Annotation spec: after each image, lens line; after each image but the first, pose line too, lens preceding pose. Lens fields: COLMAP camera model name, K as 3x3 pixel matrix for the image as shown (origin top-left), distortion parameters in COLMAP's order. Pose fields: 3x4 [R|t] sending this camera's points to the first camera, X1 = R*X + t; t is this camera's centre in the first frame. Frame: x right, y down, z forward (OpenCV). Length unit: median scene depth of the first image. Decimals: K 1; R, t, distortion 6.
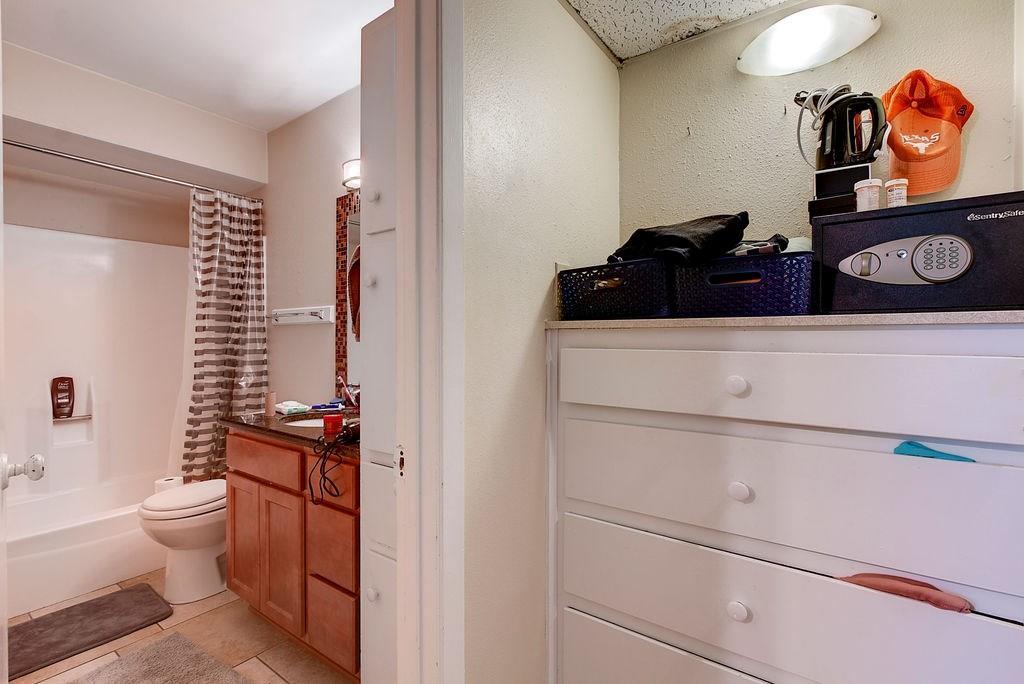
lens RADIAL K [[485.1, 0, 512.0], [0, 485.1, 342.0], [0, 0, 1]] dist [0.000902, -0.000332]
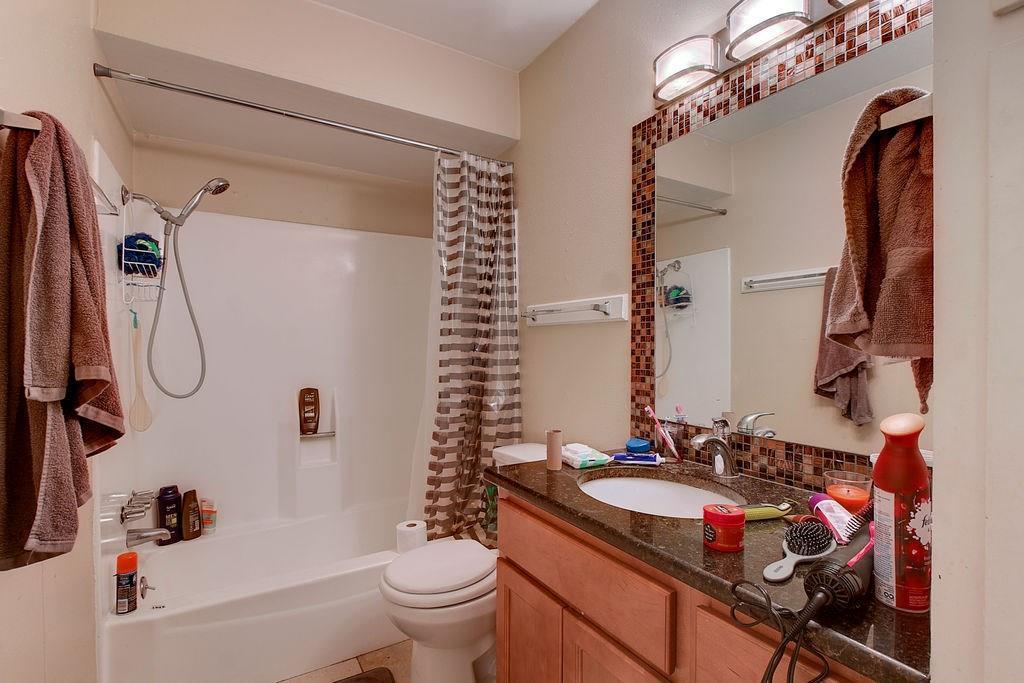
lens RADIAL K [[485.1, 0, 512.0], [0, 485.1, 341.5], [0, 0, 1]] dist [0.000902, -0.000332]
pose [[0.926719, -0.004385, -0.375729, -0.247154], [0.001196, 0.999961, -0.008722, -0.005532], [0.375752, 0.007633, 0.926689, 0.316227]]
